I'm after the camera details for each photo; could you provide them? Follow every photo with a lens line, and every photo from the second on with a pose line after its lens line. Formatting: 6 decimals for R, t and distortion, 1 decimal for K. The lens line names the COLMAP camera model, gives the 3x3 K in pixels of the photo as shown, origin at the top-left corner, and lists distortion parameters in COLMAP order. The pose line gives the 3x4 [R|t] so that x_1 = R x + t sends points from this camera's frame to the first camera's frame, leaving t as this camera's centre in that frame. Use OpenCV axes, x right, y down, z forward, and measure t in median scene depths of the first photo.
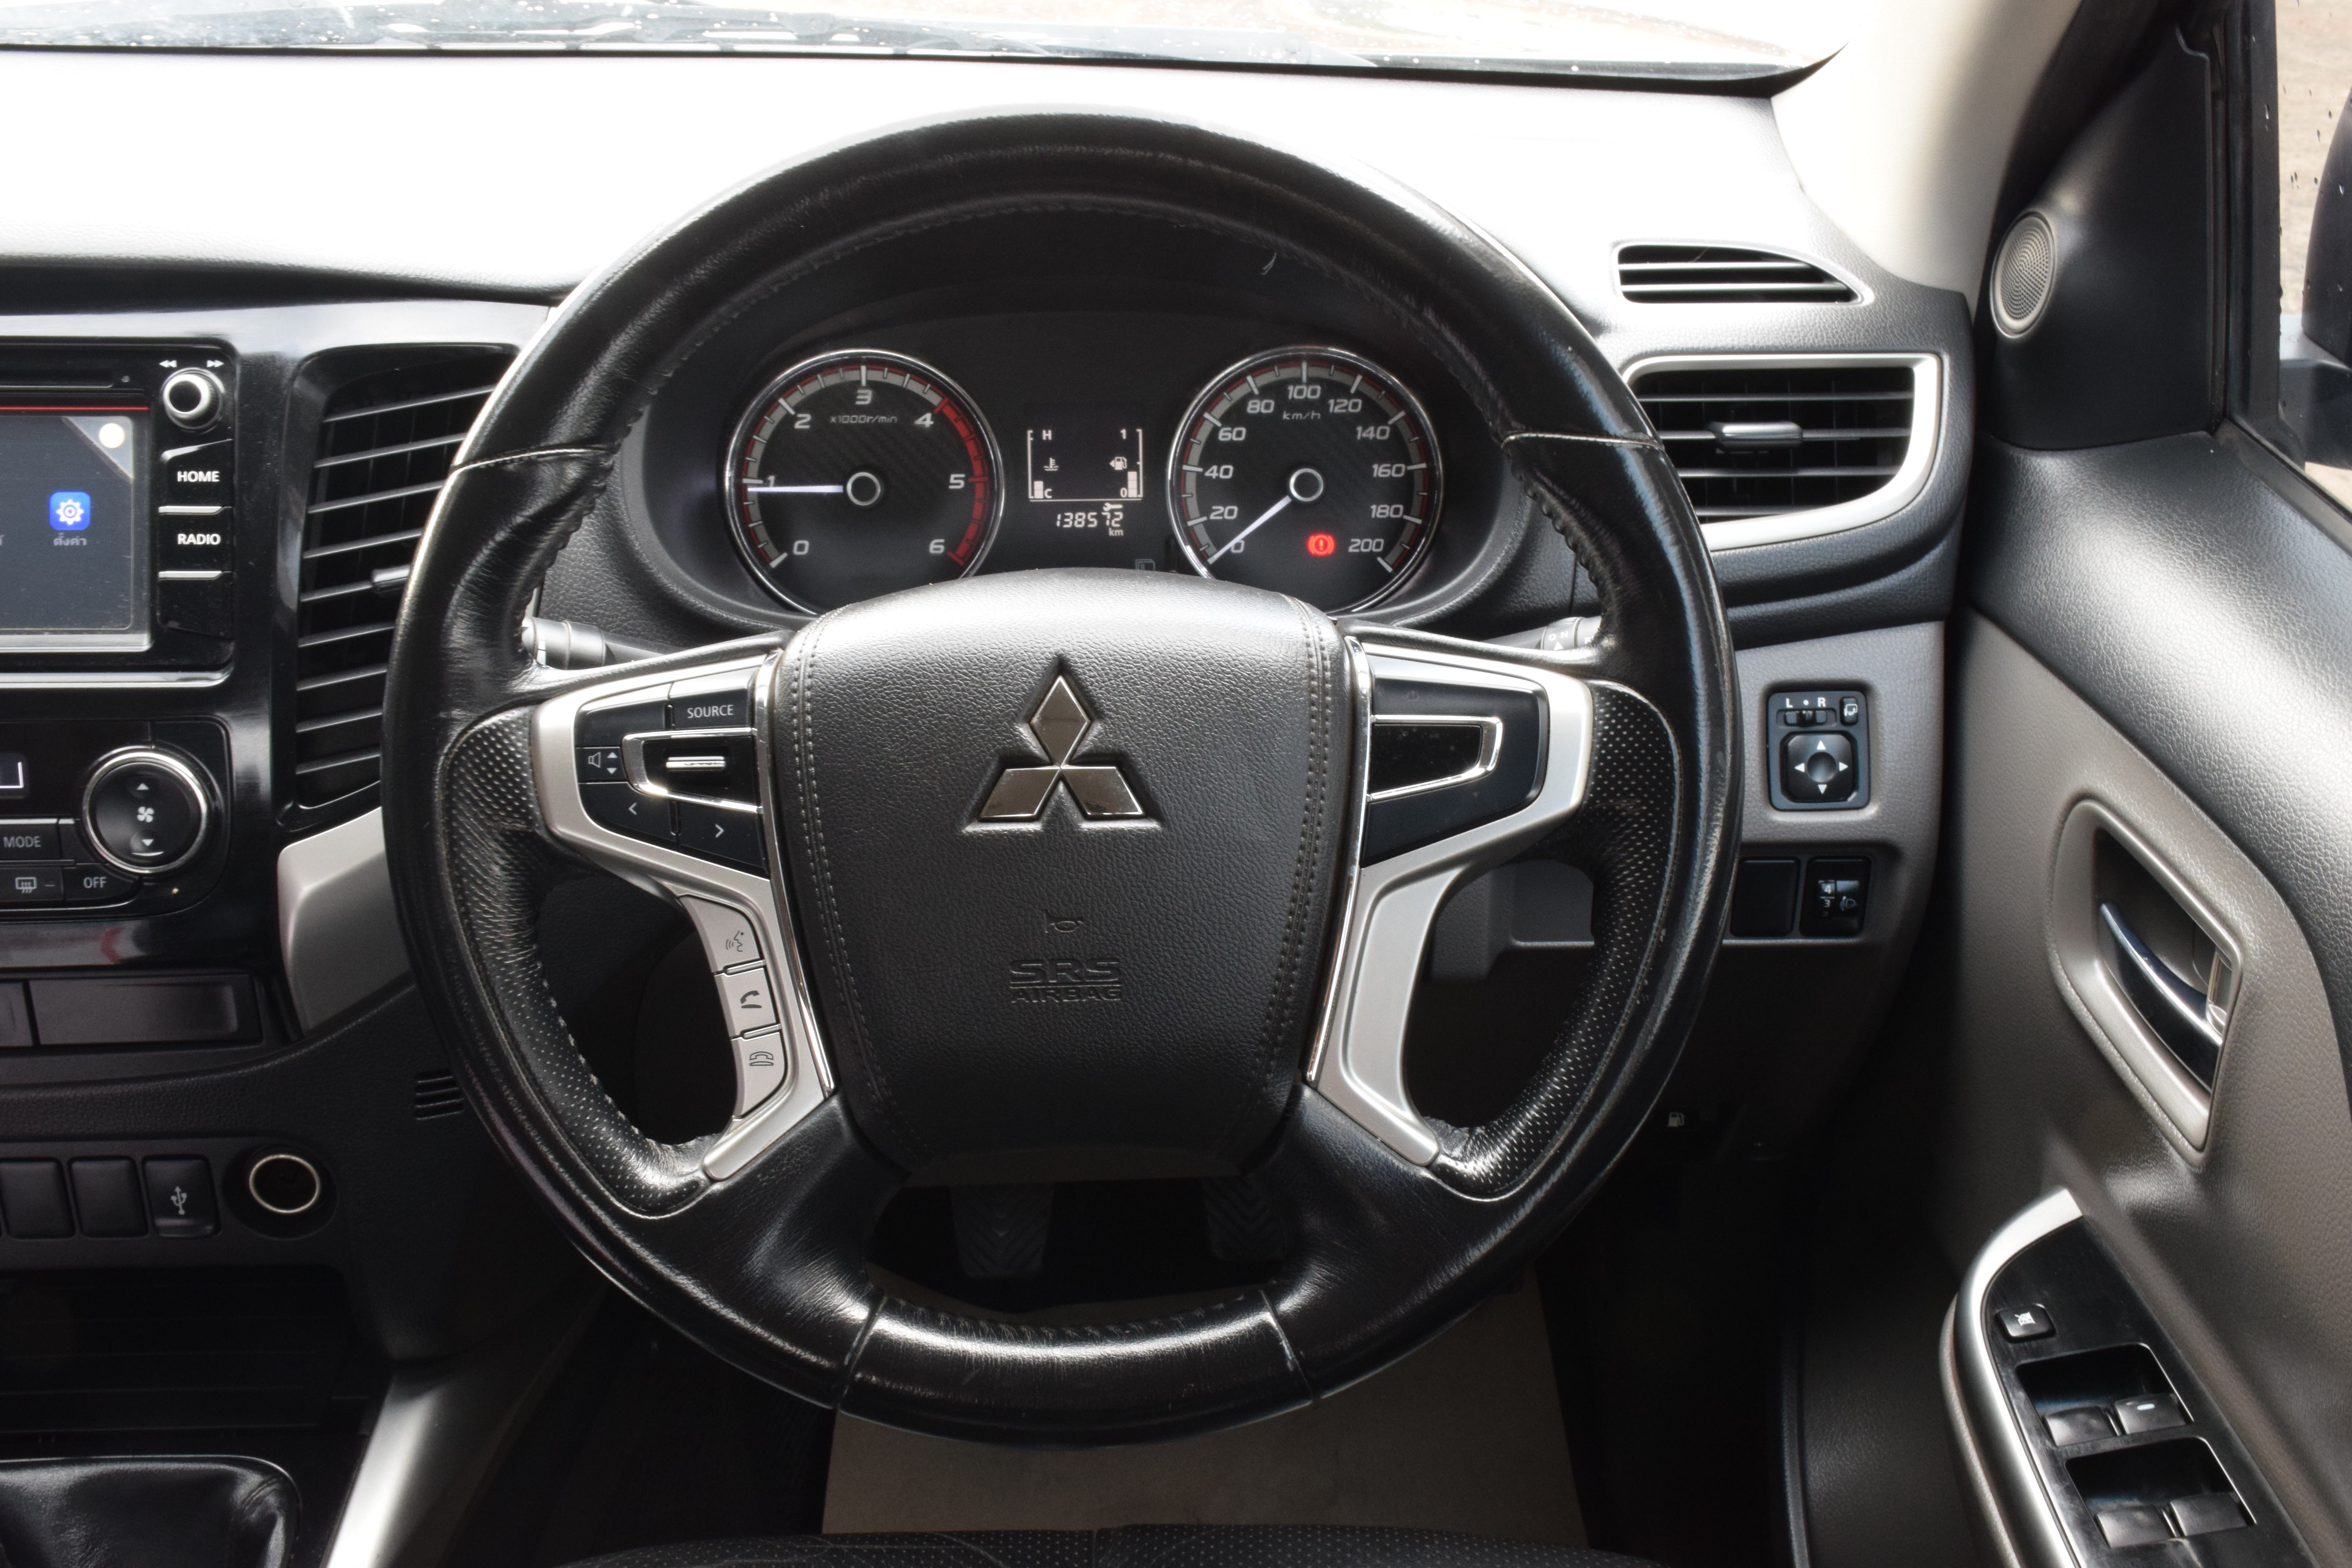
lens RADIAL K [[2705.6, 0, 1176.0], [0, 2705.6, 784.0], [0, 0, 1]] dist [0.013377, 0.304178]
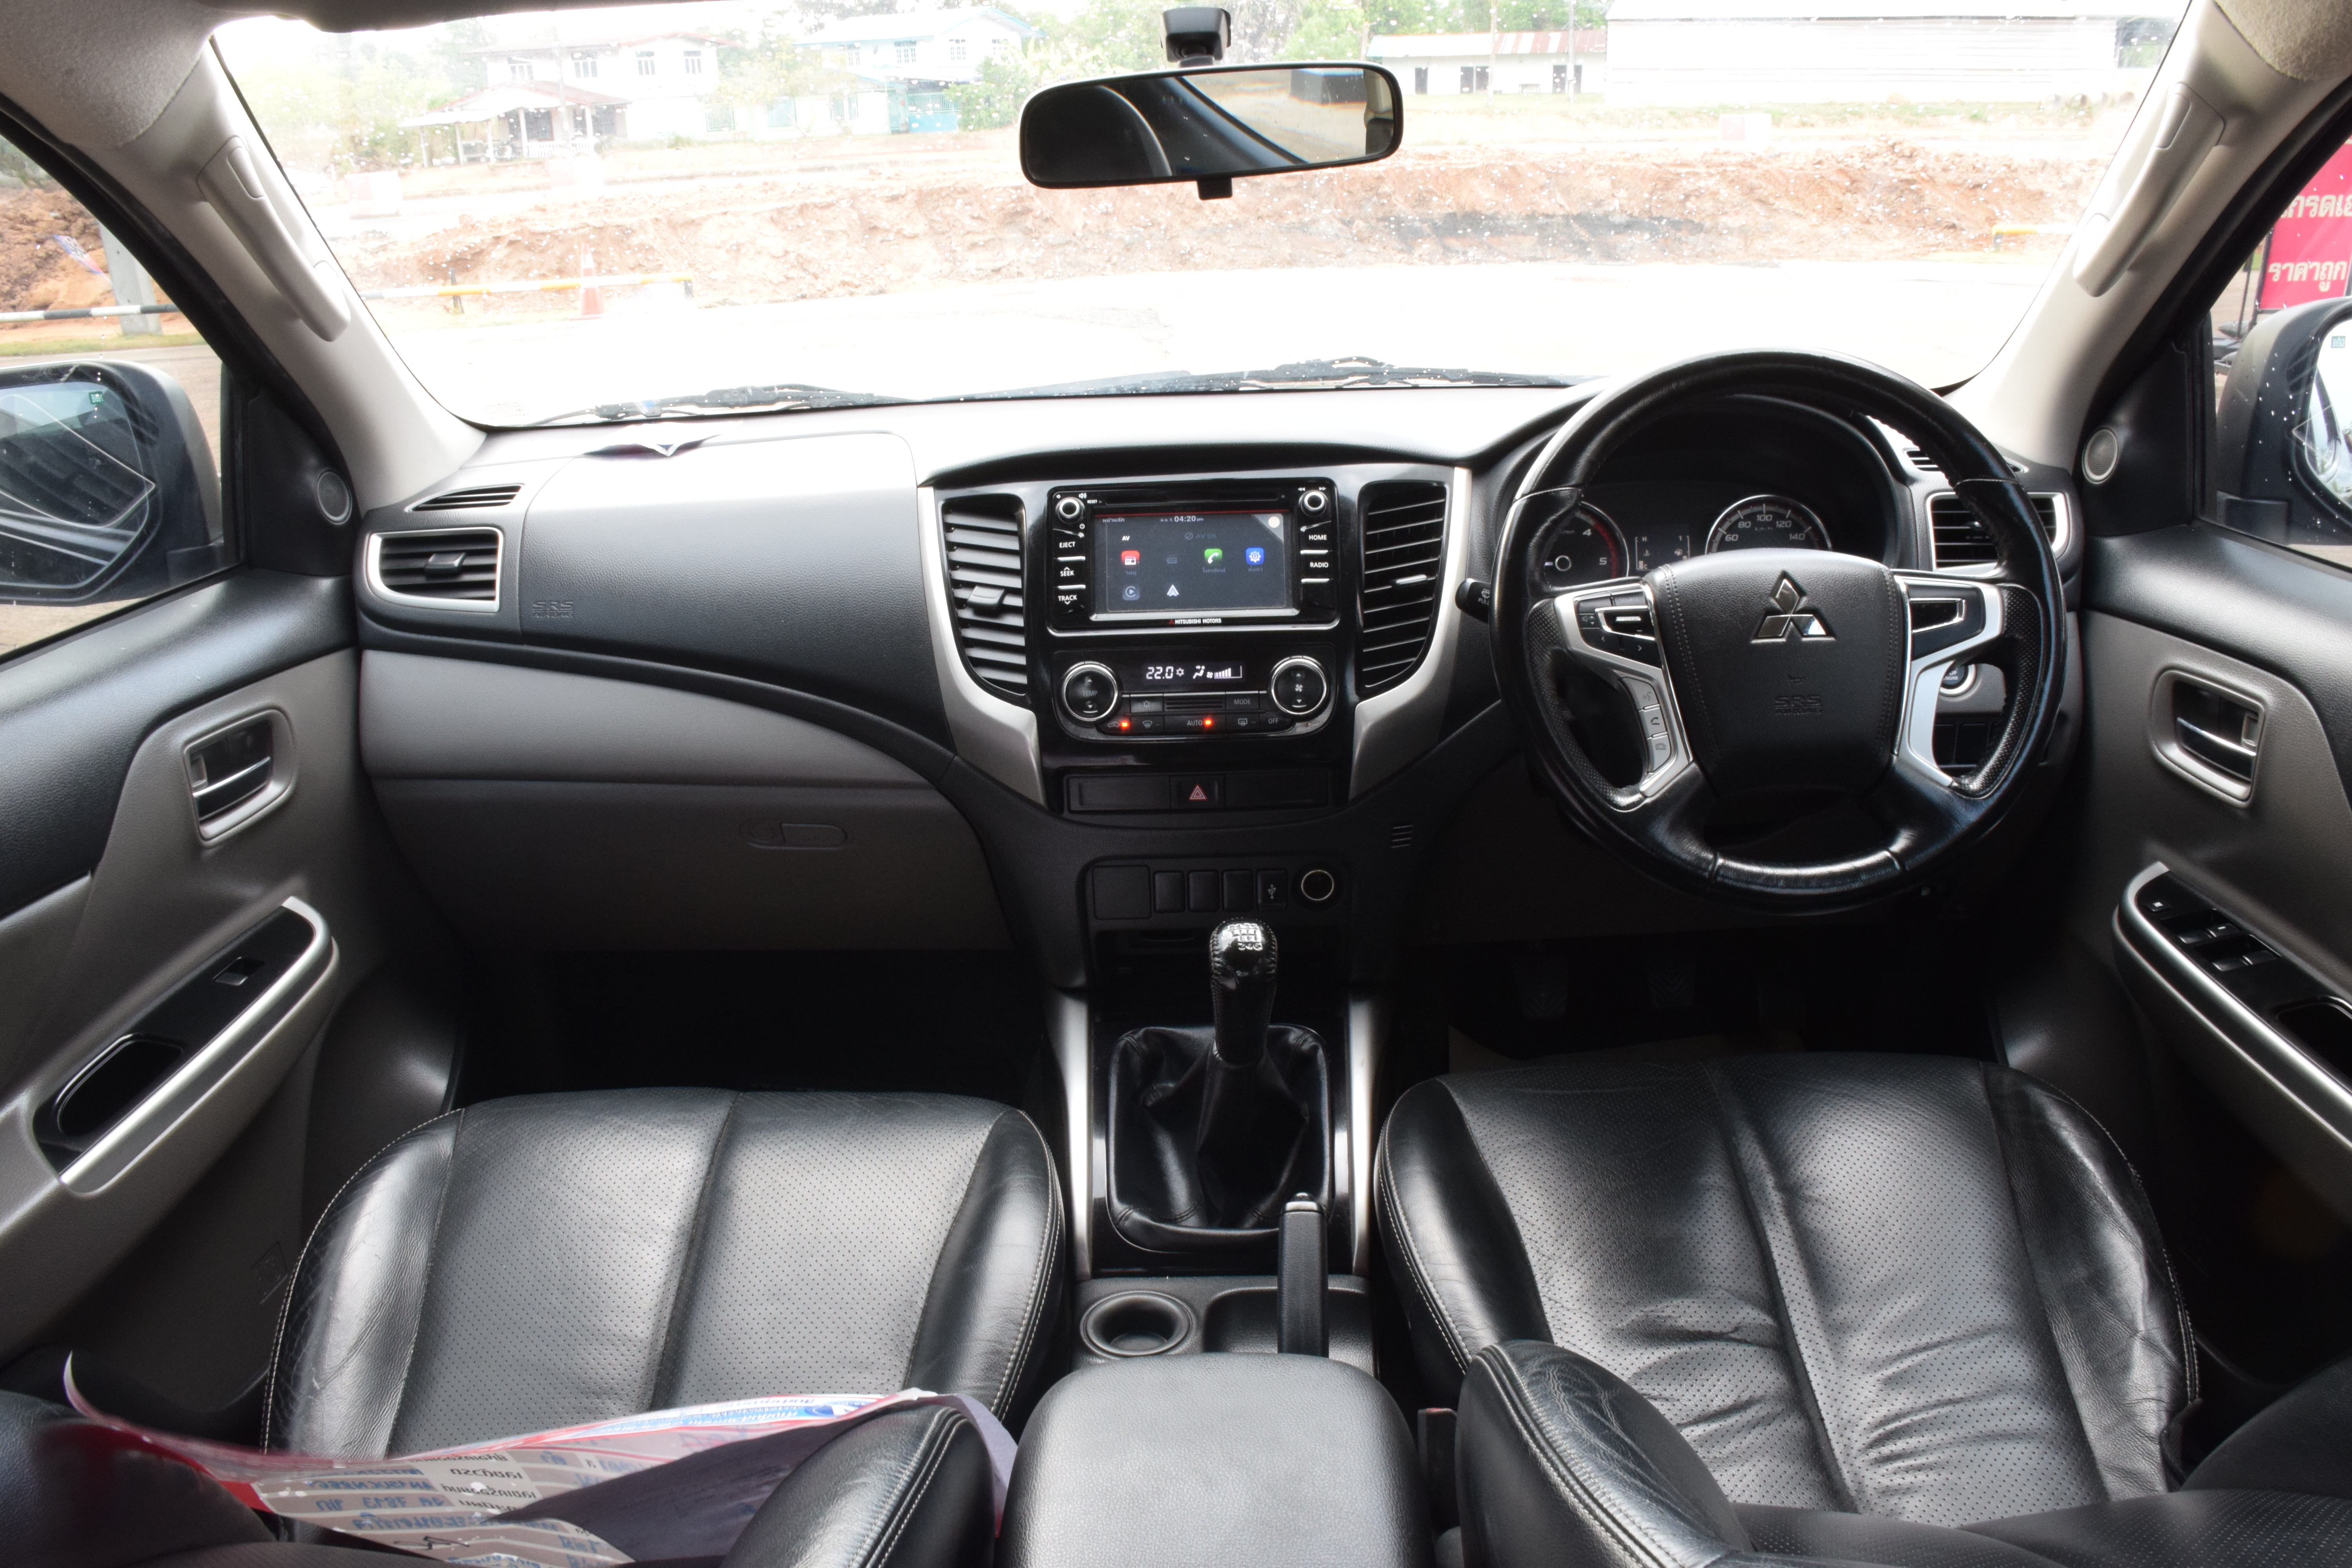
lens RADIAL K [[1833.3, 0, 1178.3], [0, 1833.3, 797.5], [0, 0, 1]] dist [-0.163769, 0.103460]
pose [[0.999407, -0.015208, -0.030880, -0.371290], [0.011615, 0.993487, -0.113351, 0.226094], [0.032403, 0.112925, 0.993075, -0.381591]]
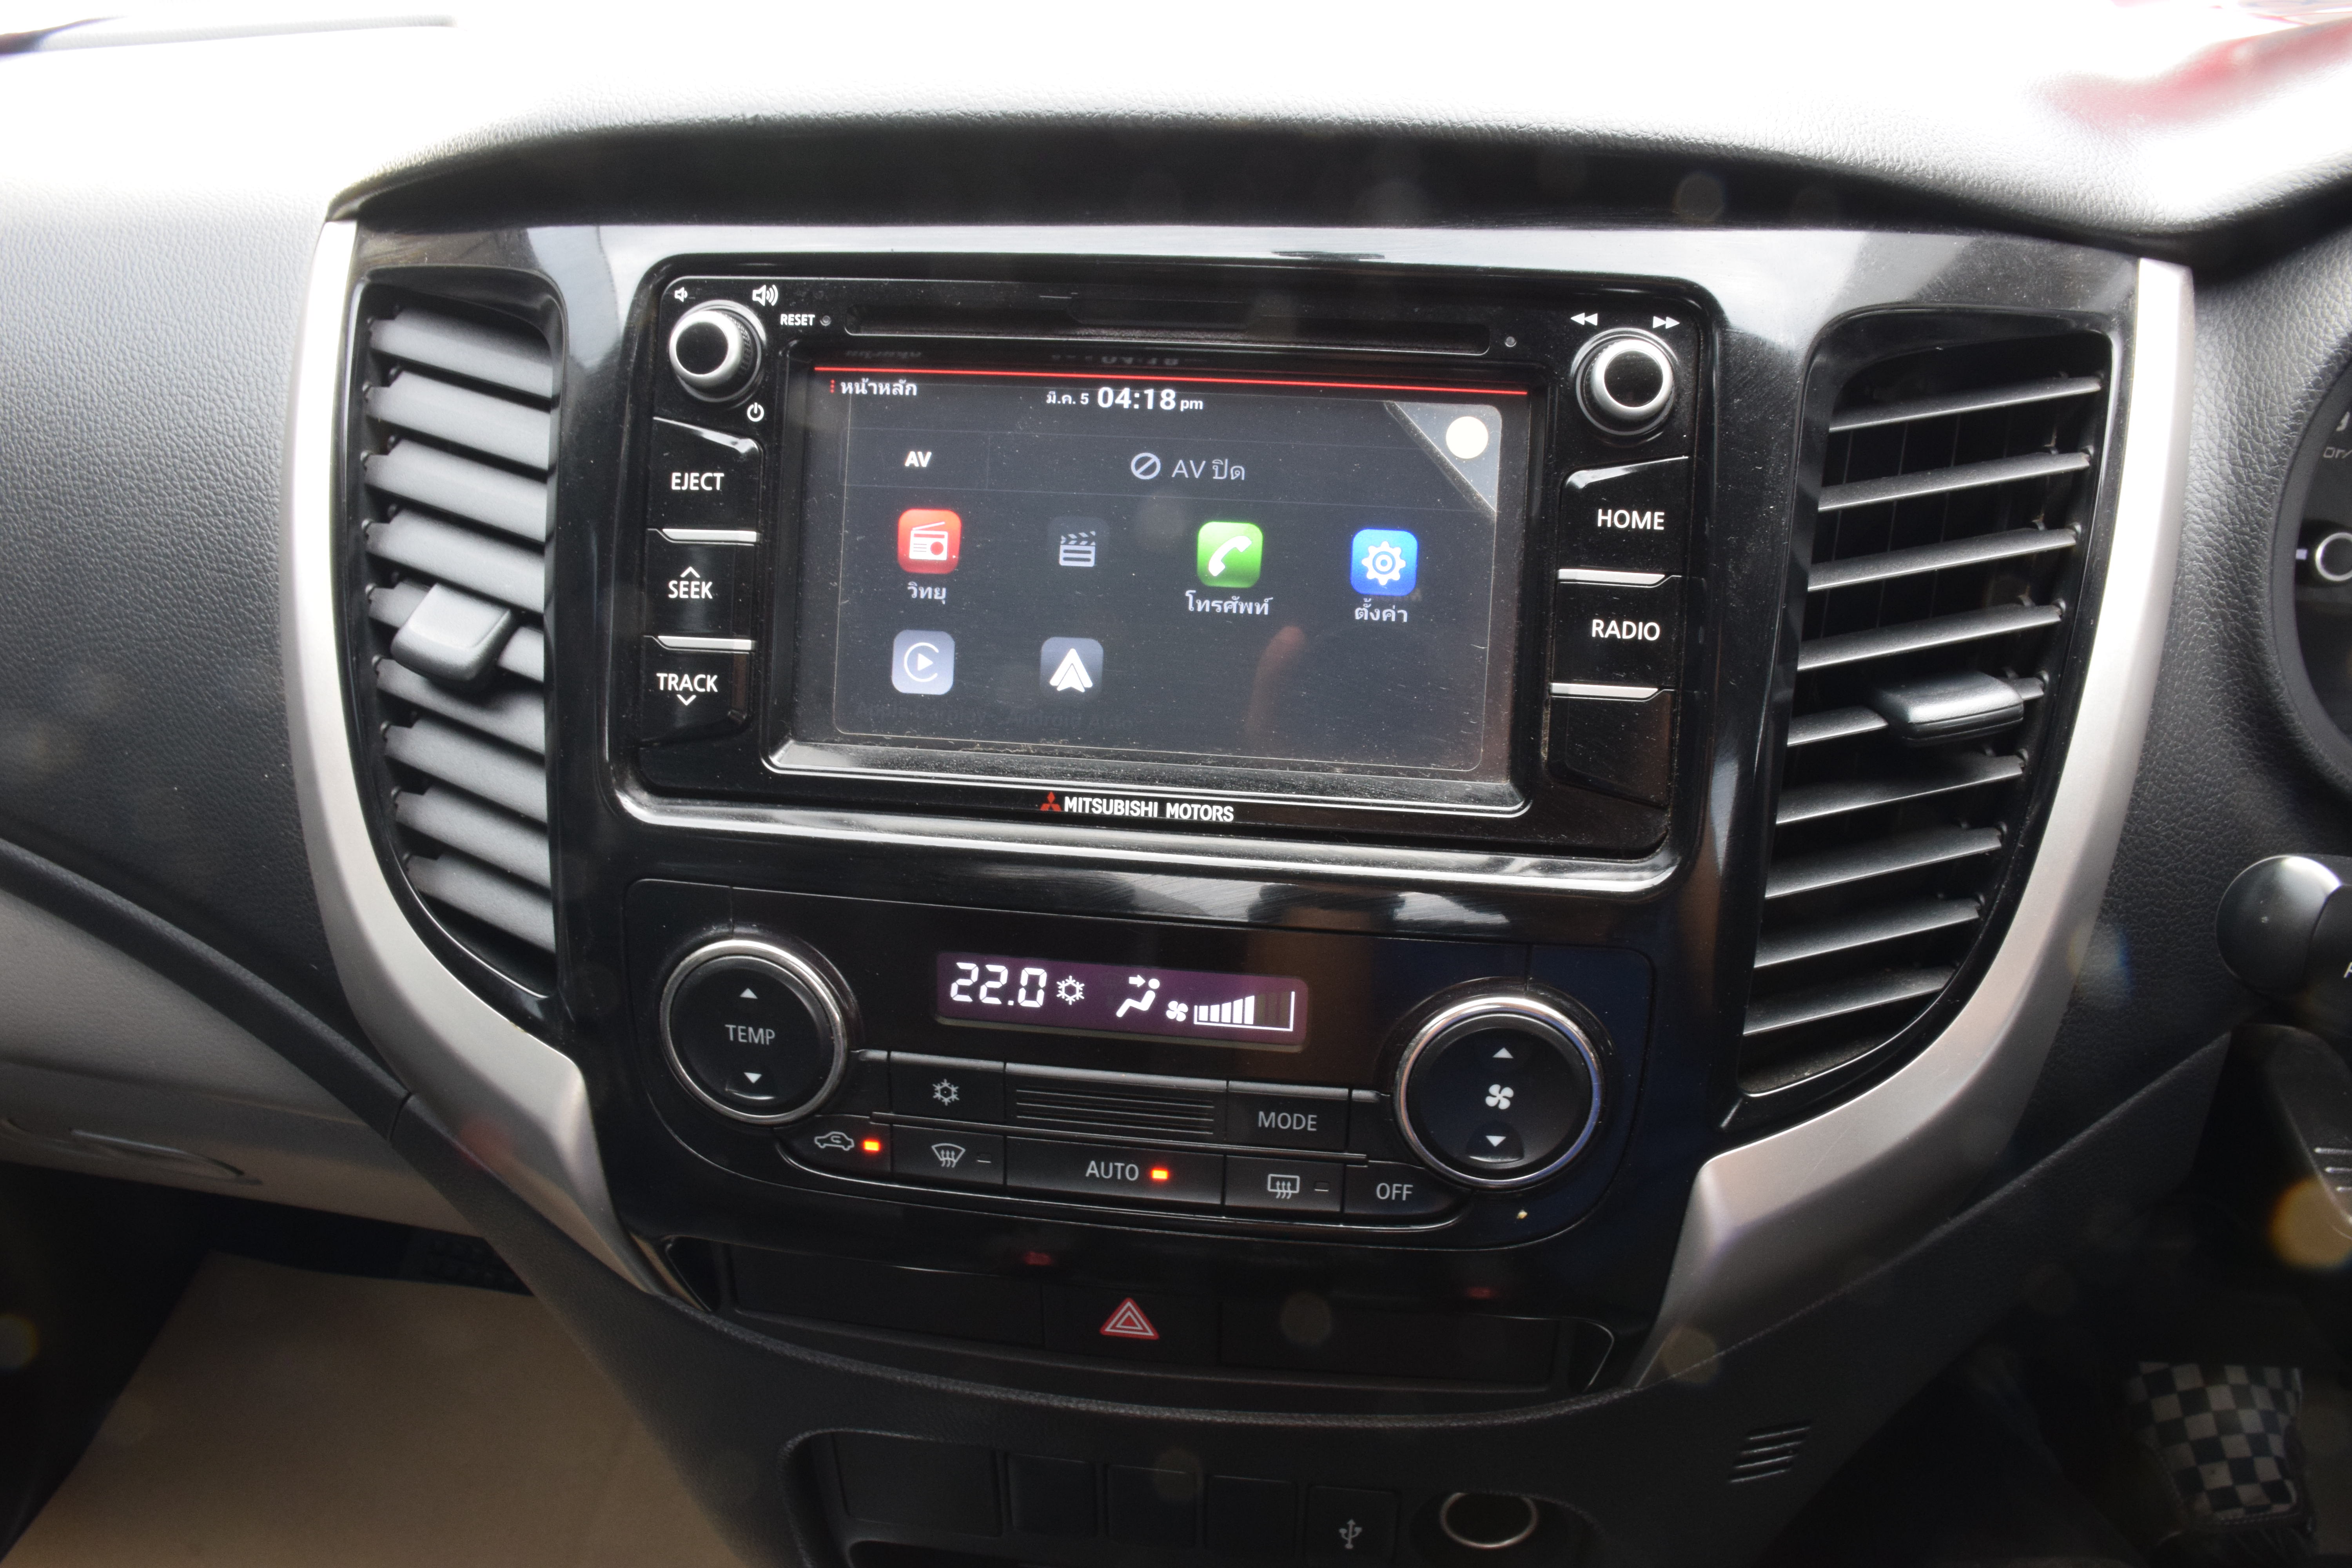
lens RADIAL K [[1833.3, 0, 1178.3], [0, 1833.3, 797.5], [0, 0, 1]] dist [-0.163769, 0.103460]
pose [[0.991619, 0.070713, -0.108123, -0.352741], [-0.059333, 0.992693, 0.105070, -0.077321], [0.114763, -0.097774, 0.988570, 0.529106]]
